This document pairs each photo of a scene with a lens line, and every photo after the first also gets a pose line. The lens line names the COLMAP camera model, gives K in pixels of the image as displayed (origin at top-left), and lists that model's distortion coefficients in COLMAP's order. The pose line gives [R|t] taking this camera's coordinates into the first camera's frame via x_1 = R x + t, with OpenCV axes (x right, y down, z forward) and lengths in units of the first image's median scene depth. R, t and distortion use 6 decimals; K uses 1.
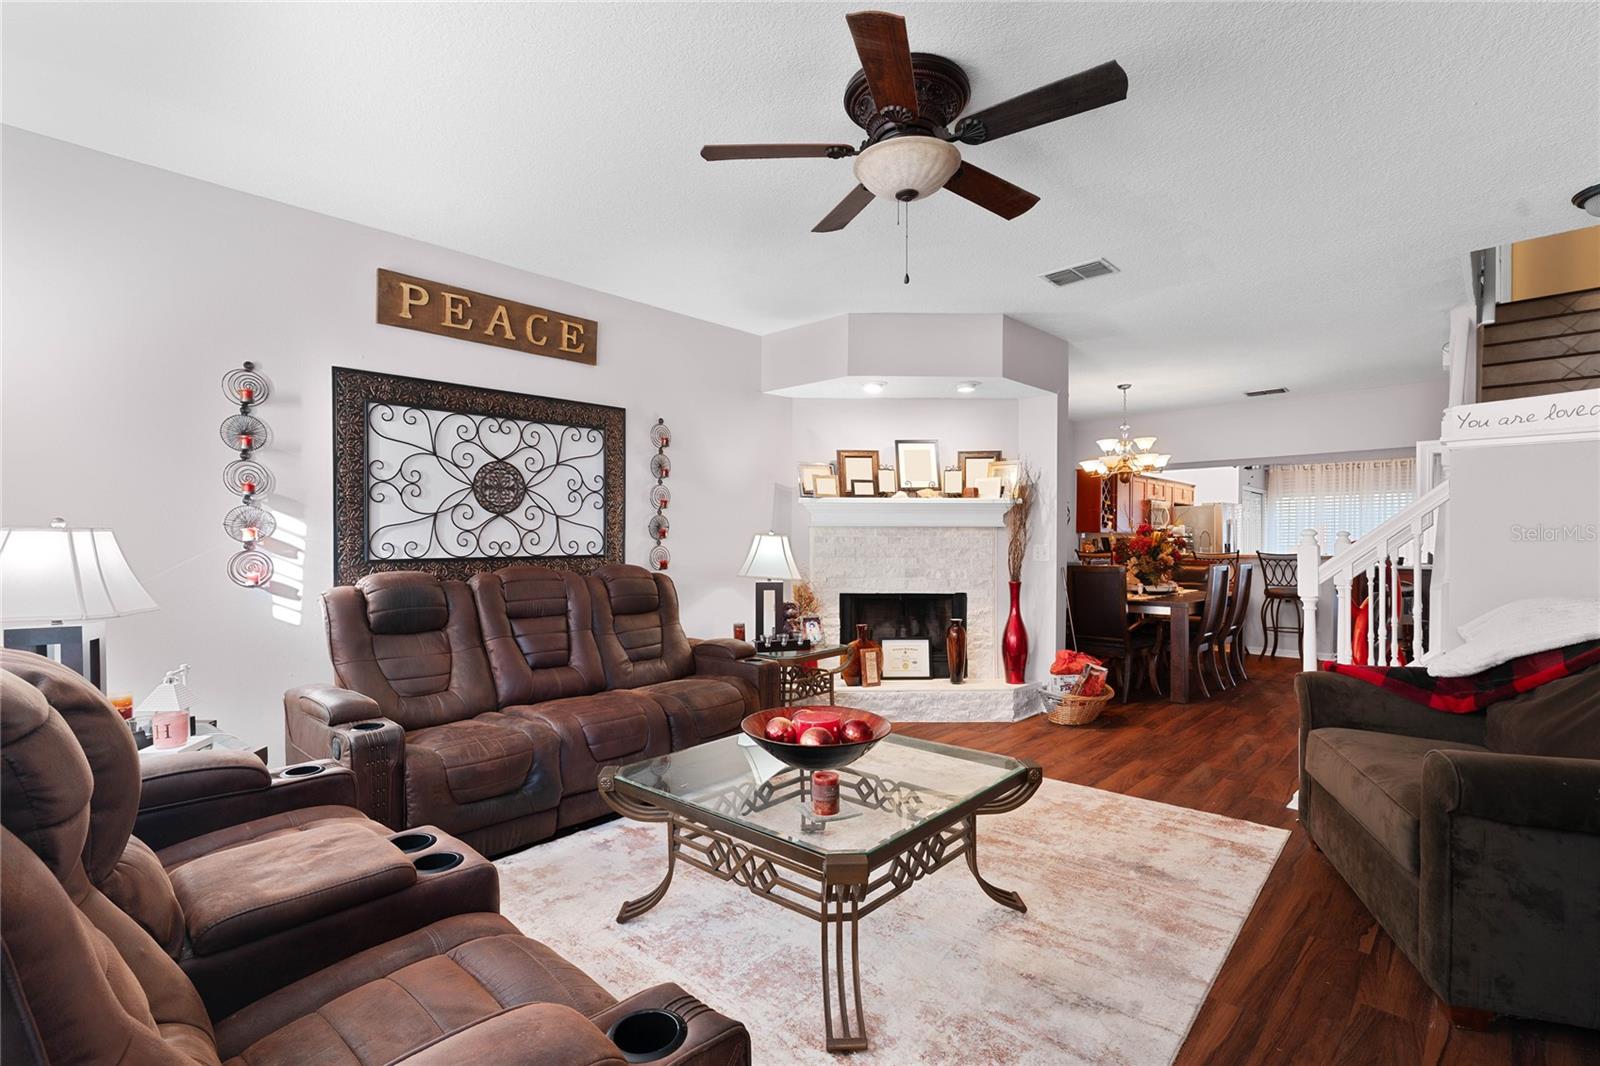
lens RADIAL K [[728.8, 0, 800.0], [0, 728.8, 533.0], [0, 0, 1]] dist [-0.000716, -0.000347]
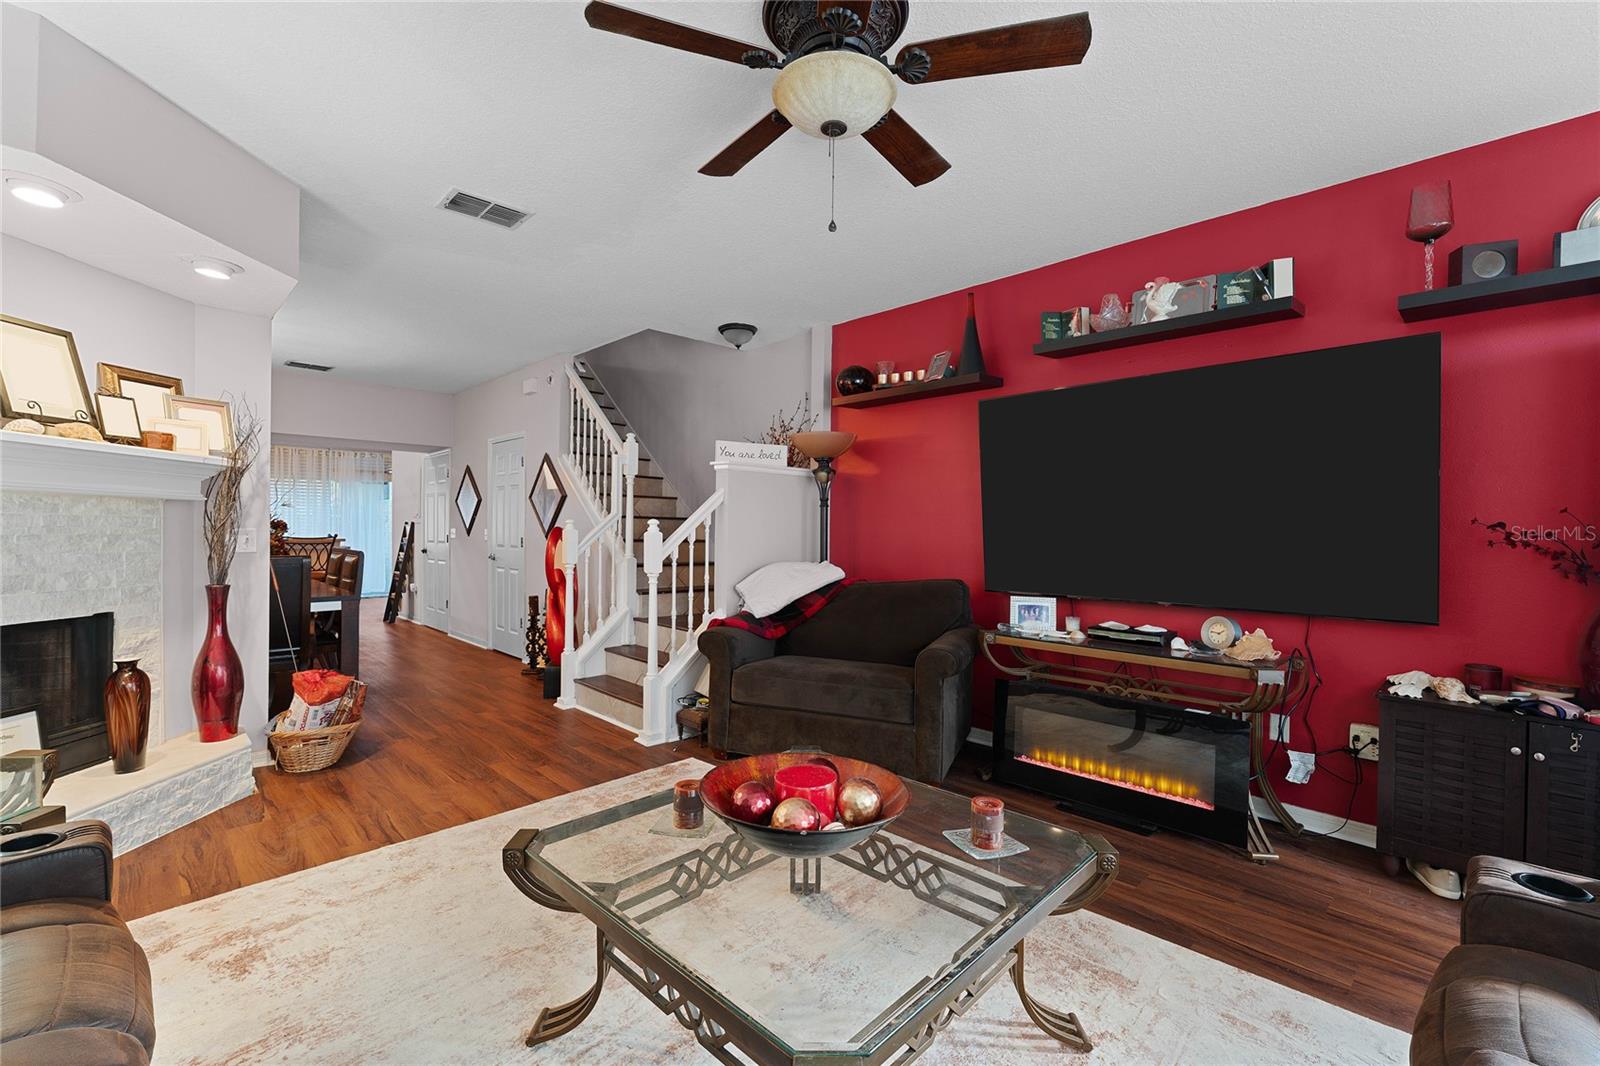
lens RADIAL K [[681.1, 0, 796.2], [0, 681.1, 538.1], [0, 0, 1]] dist [0.000095, -0.000144]
pose [[0.037407, -0.009125, 0.999258, -0.402344], [-0.026296, 0.999603, 0.010112, 0.006107], [-0.998954, -0.026655, 0.037152, 0.619198]]
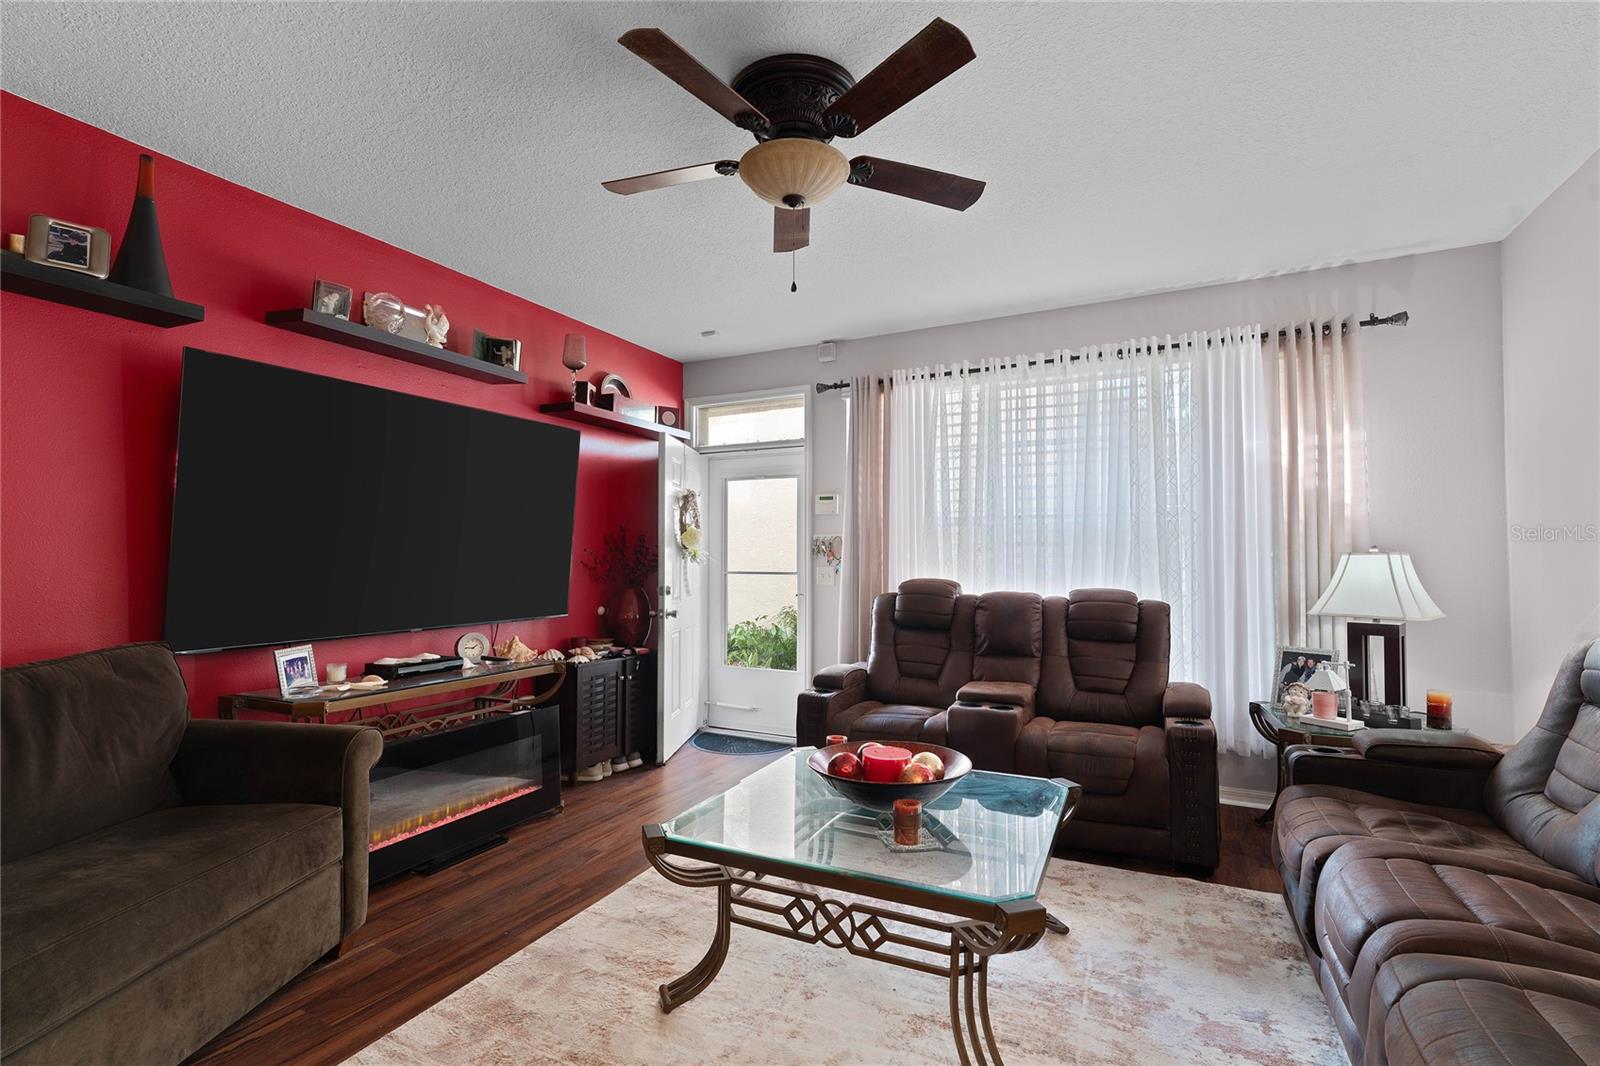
lens RADIAL K [[728.8, 0, 800.0], [0, 728.8, 533.0], [0, 0, 1]] dist [-0.000716, -0.000347]
pose [[-0.959665, -0.008889, -0.281006, 0.244062], [0.004000, 0.998967, -0.045261, 0.008225], [0.281118, -0.044560, -0.958638, 1.166944]]
